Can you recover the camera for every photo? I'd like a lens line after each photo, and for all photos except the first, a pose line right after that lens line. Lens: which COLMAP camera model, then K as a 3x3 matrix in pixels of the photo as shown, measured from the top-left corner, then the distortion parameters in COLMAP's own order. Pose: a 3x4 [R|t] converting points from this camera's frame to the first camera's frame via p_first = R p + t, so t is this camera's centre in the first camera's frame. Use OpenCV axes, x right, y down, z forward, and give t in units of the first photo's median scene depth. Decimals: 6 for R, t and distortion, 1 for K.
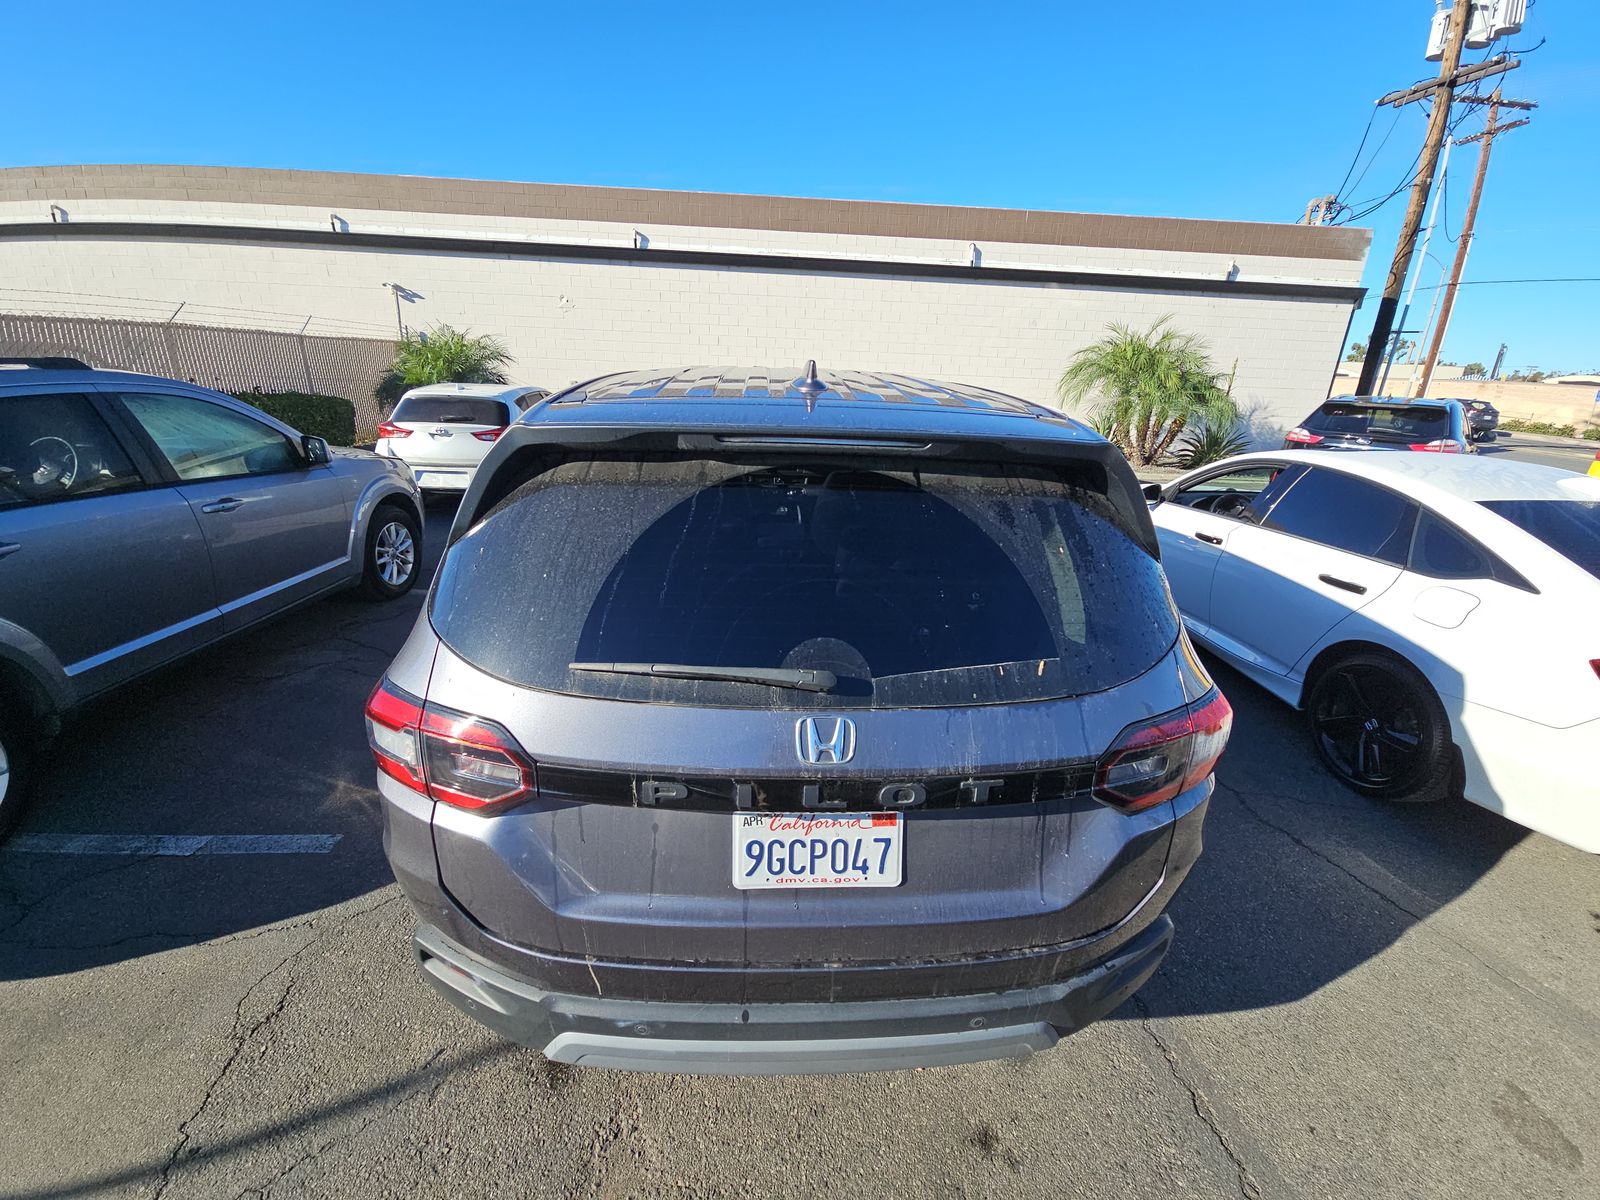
lens RADIAL K [[656.8, 0, 798.7], [0, 656.8, 598.1], [0, 0, 1]] dist [0.006832, -0.009630]
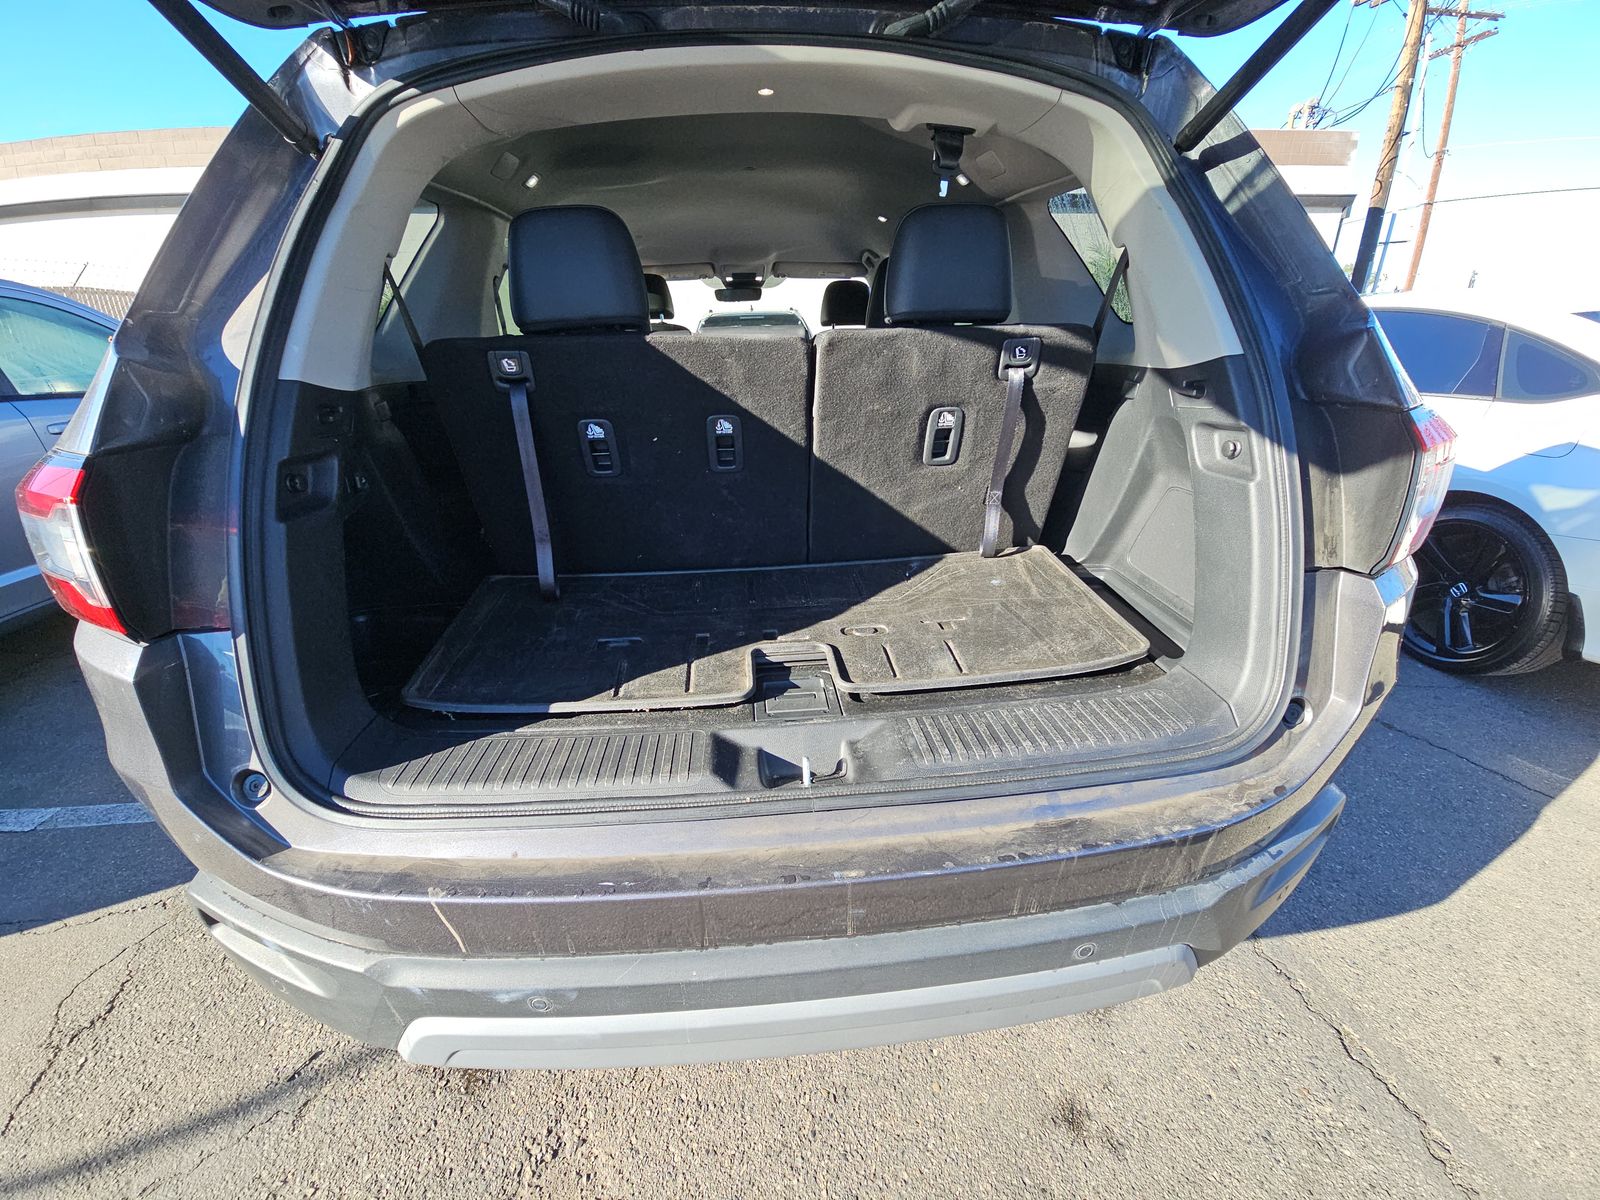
lens RADIAL K [[647.7, 0, 802.2], [0, 647.7, 602.8], [0, 0, 1]] dist [0.028258, -0.021756]
pose [[0.997735, -0.063135, 0.023231, 0.007503], [0.062118, 0.997178, 0.042151, 0.204975], [-0.025827, -0.040612, 0.998841, 0.301373]]
